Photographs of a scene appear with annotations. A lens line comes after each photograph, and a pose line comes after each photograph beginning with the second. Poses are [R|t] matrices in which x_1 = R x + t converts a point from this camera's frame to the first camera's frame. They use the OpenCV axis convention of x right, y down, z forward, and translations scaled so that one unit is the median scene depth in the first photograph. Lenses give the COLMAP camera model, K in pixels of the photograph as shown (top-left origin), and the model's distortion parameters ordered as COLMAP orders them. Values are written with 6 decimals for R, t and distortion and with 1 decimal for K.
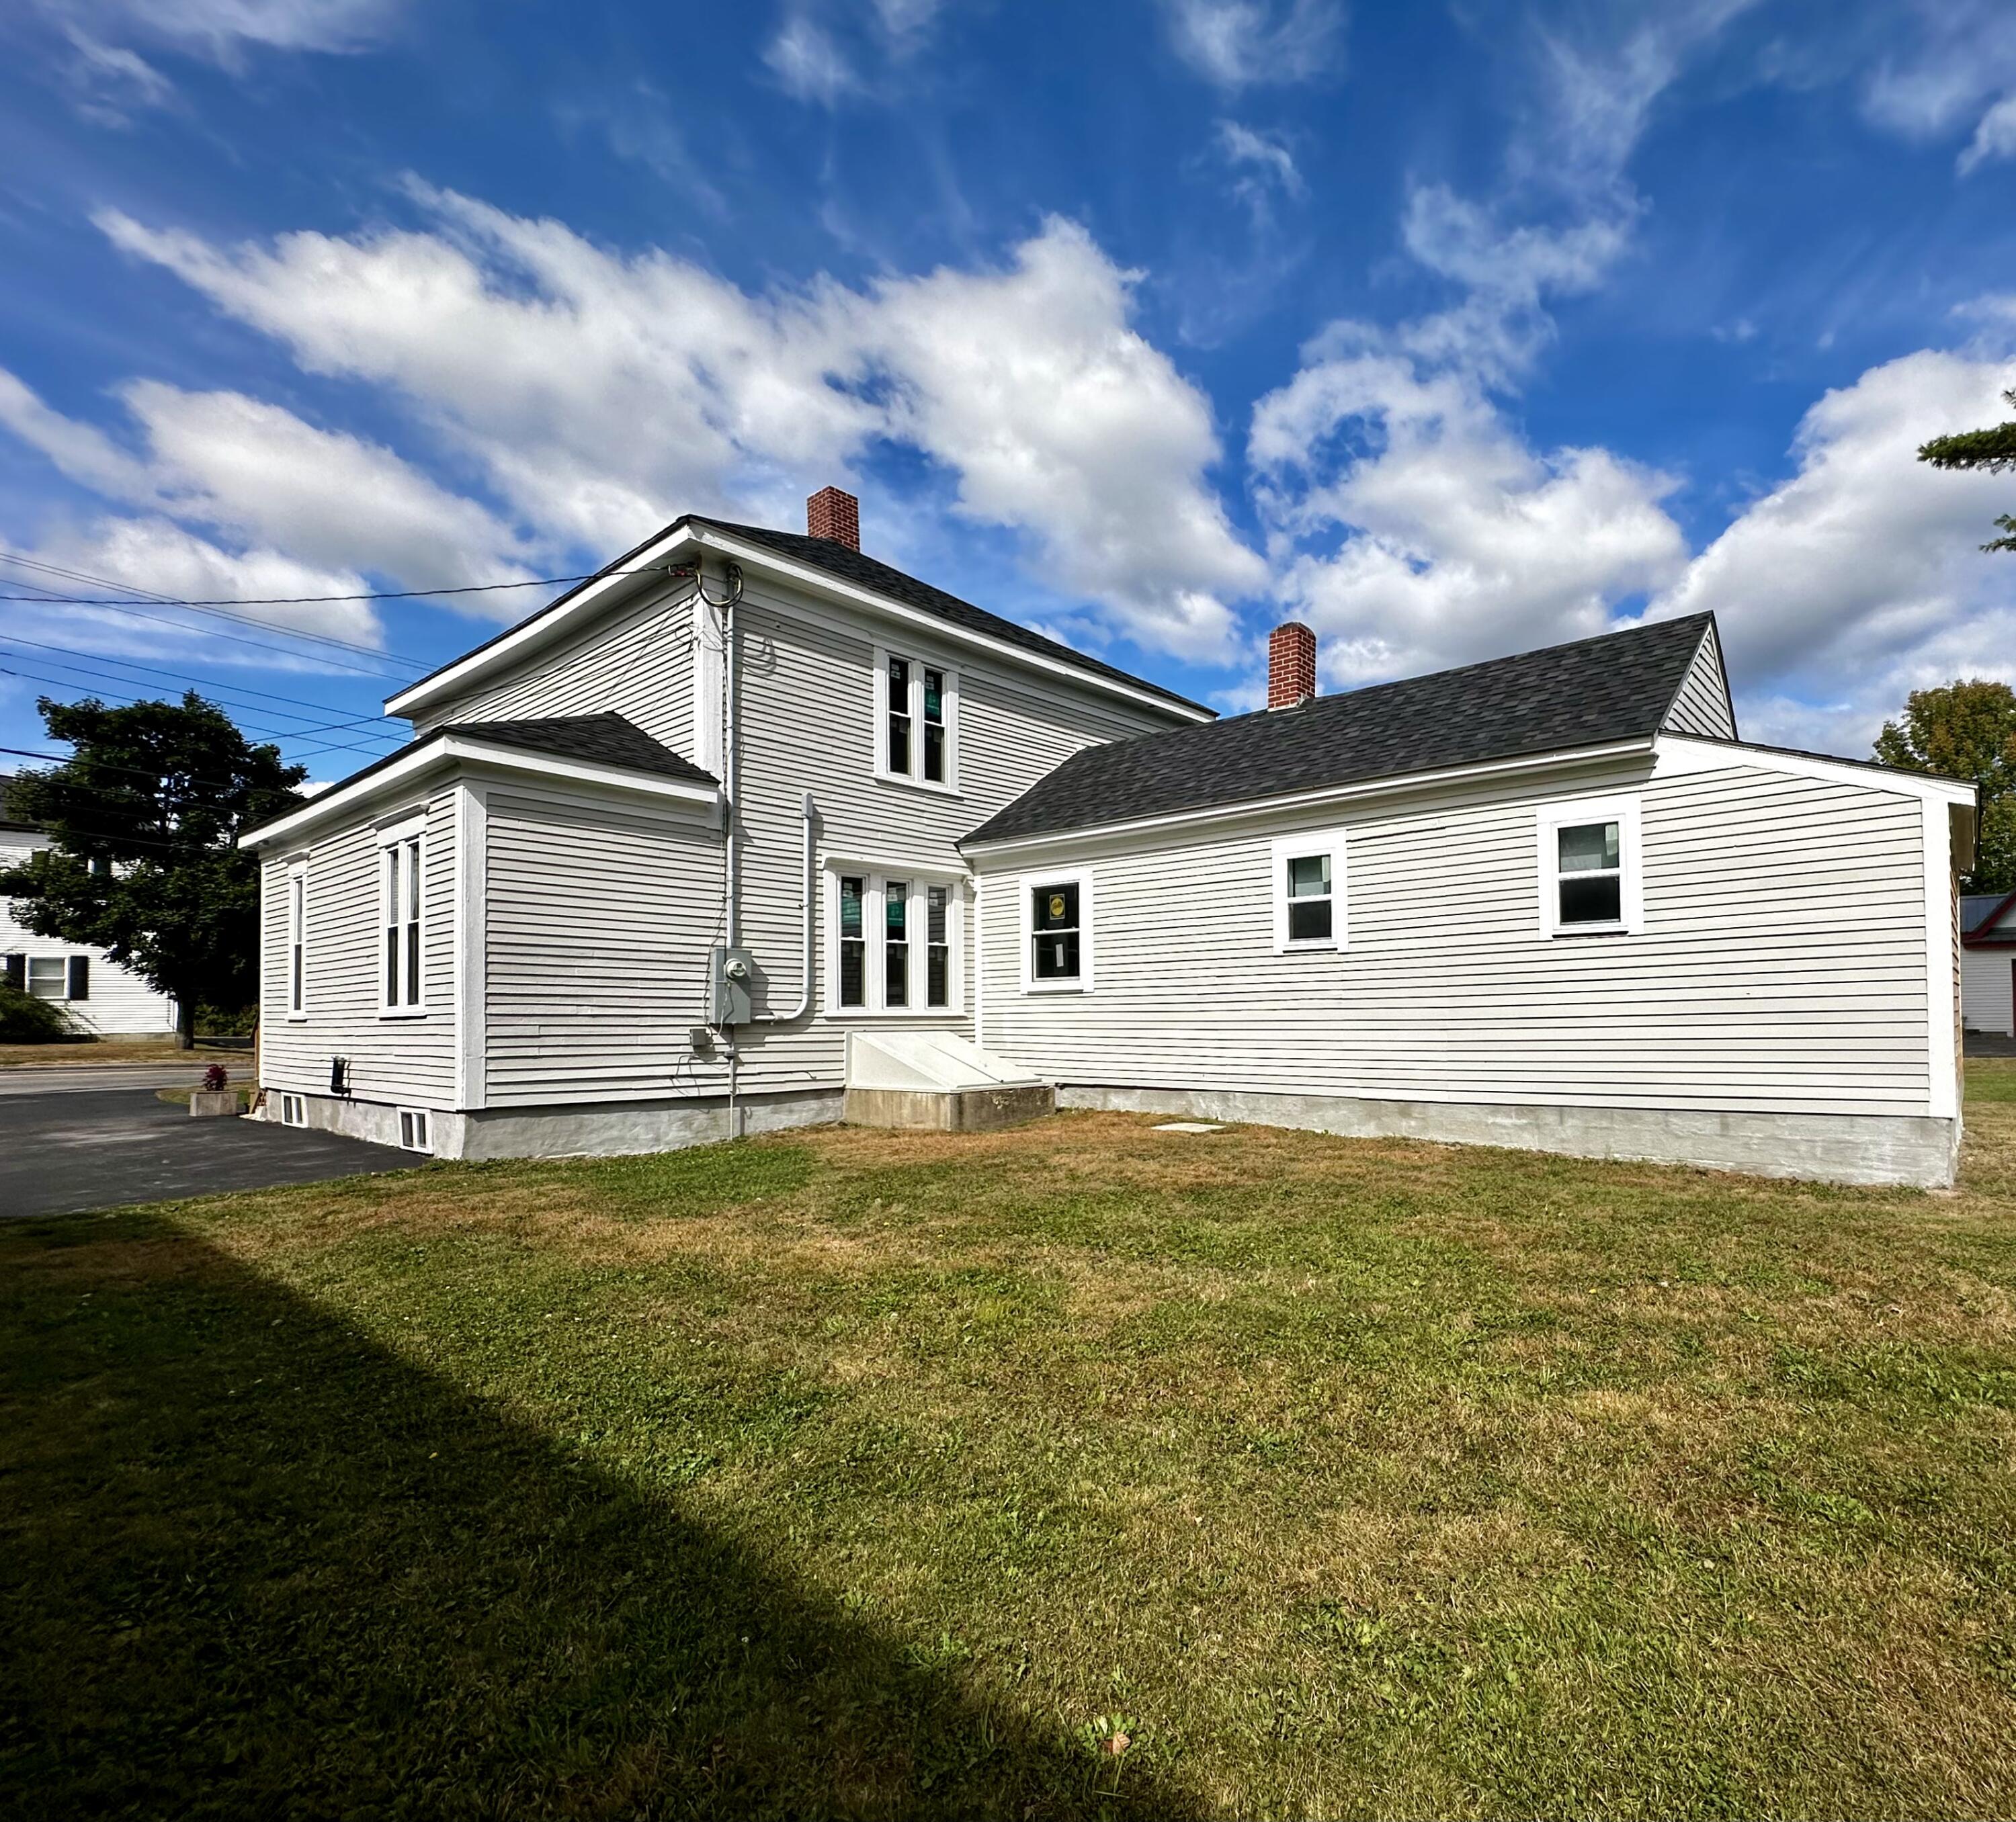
lens RADIAL K [[1047.4, 0, 1173.2], [0, 1047.4, 963.5], [0, 0, 1]] dist [0.003082, -0.002411]
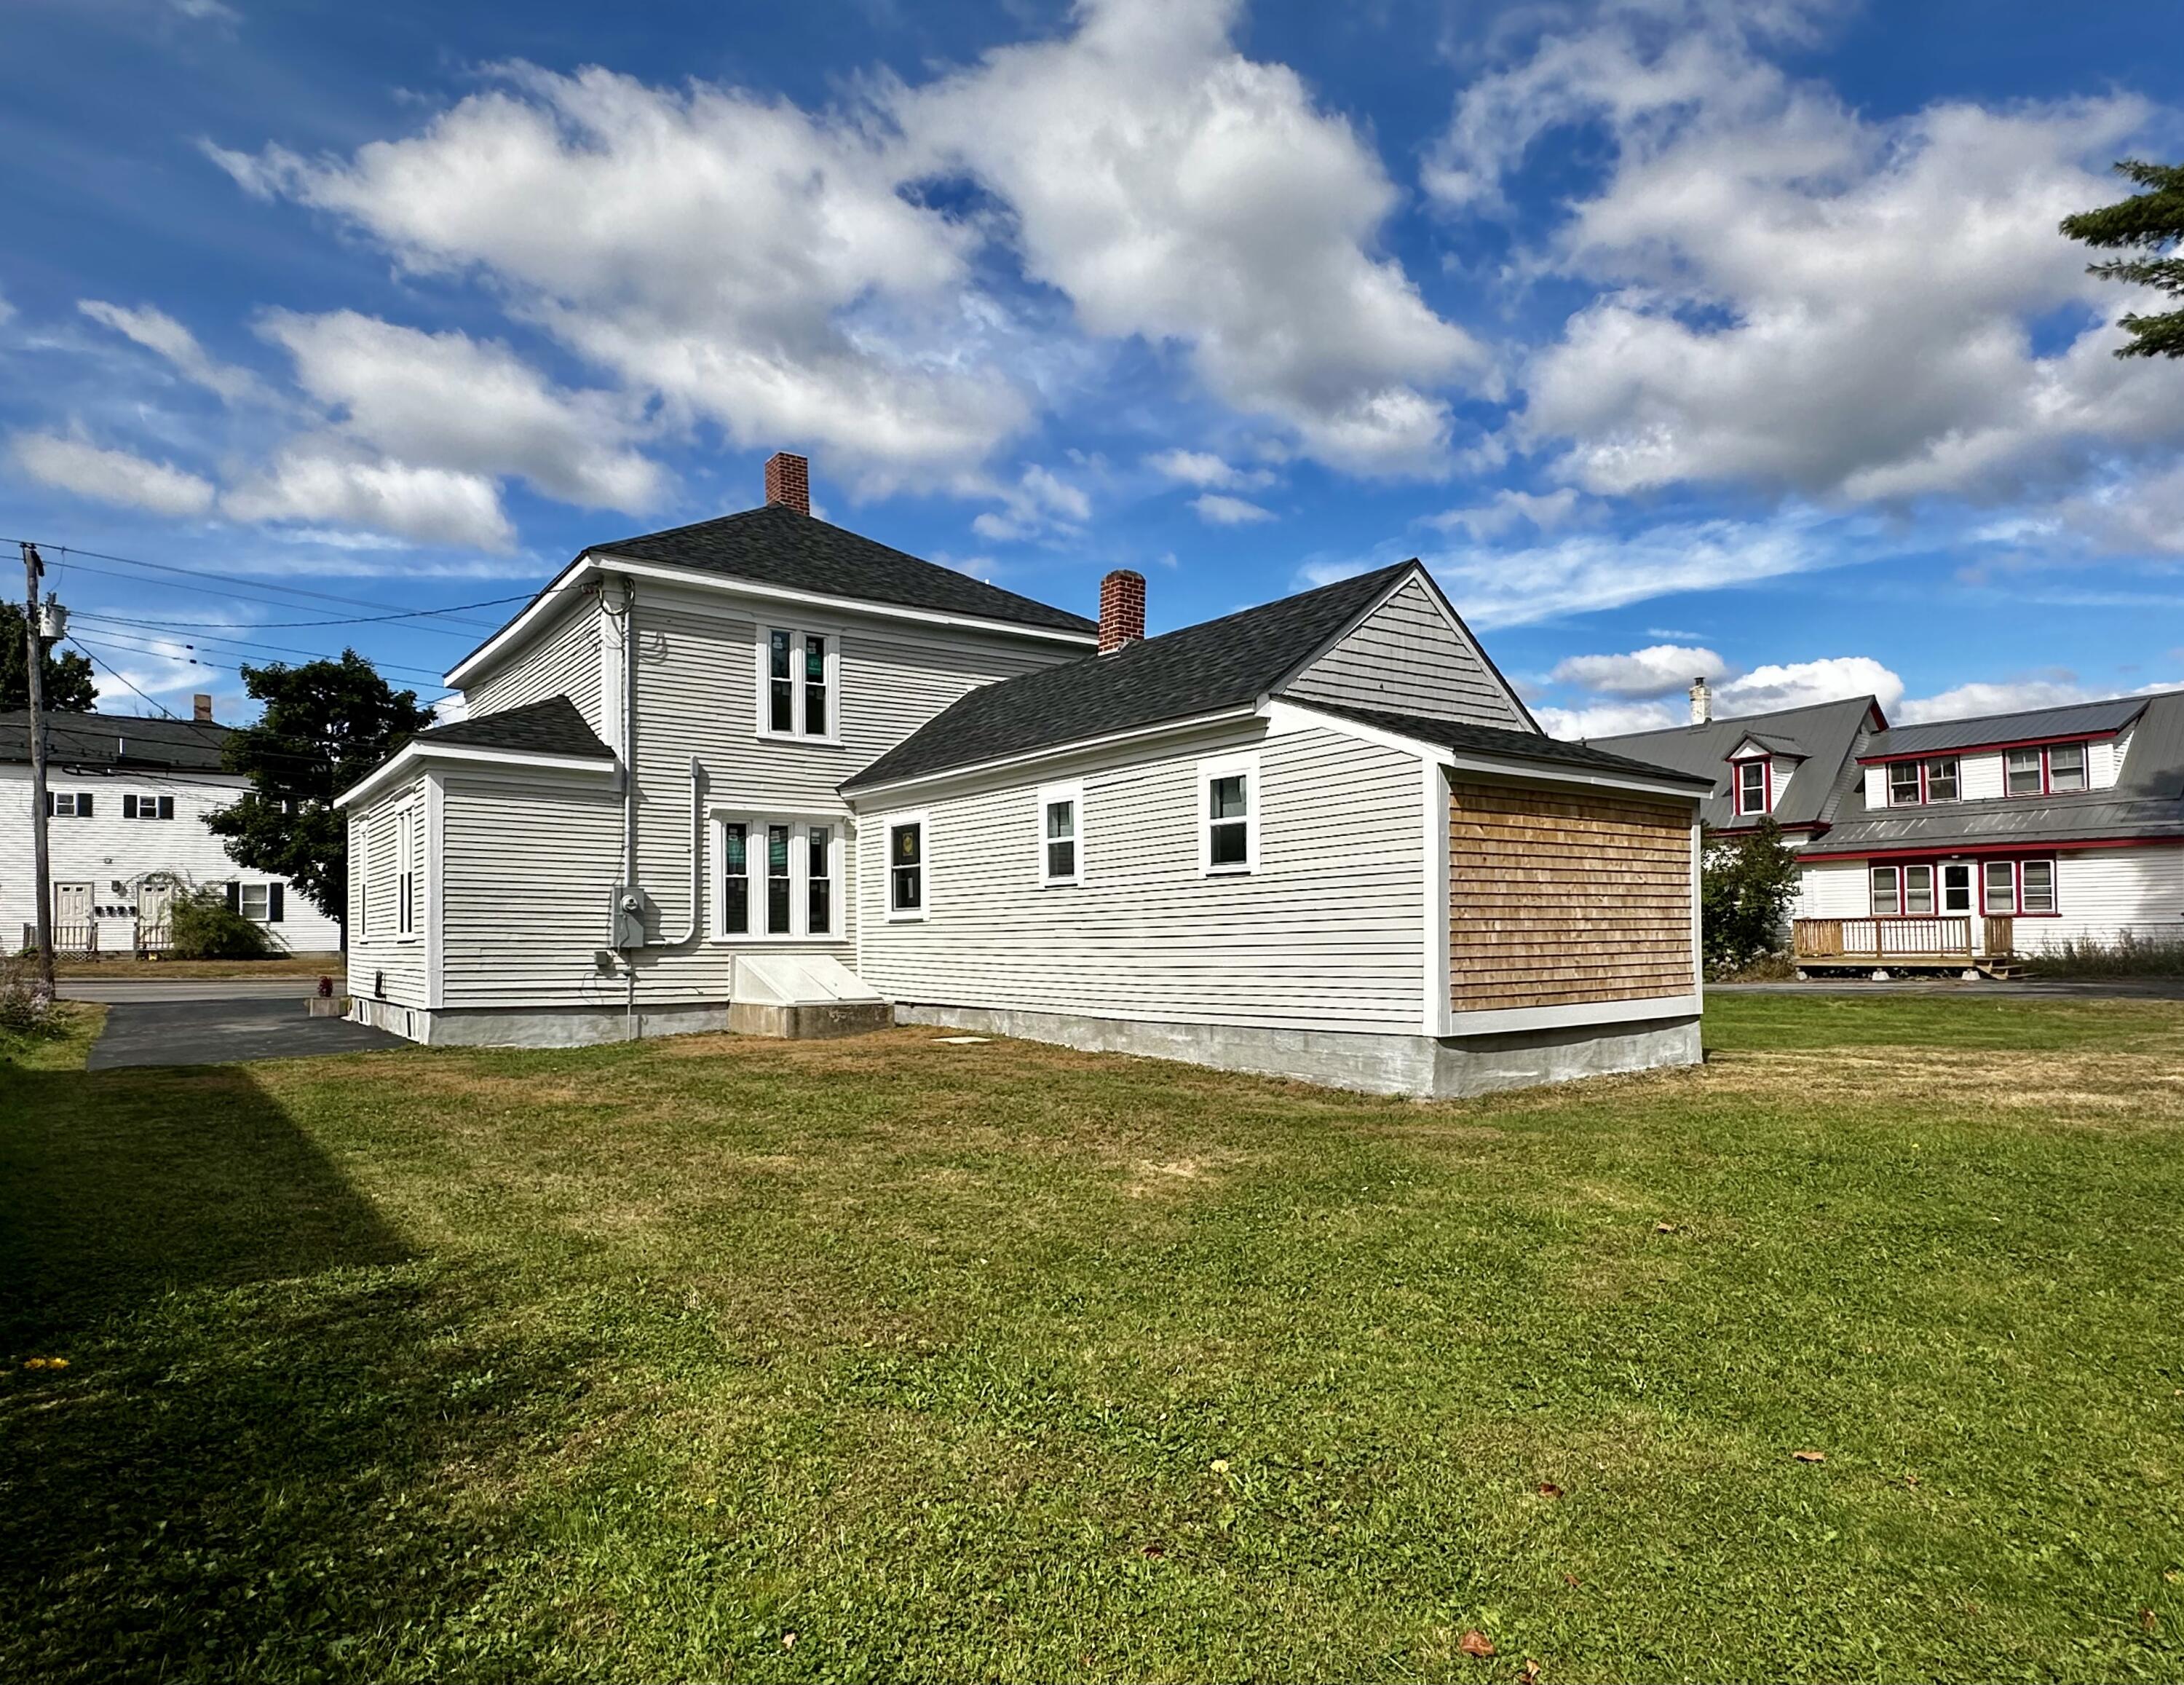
lens RADIAL K [[1395.1, 0, 1087.7], [0, 1395.1, 859.7], [0, 0, 1]] dist [0.001365, -0.001921]
pose [[0.952550, -0.012964, -0.304106, 0.561009], [0.011881, 0.999915, -0.005413, -0.029226], [0.304150, 0.001543, 0.952623, -0.385599]]
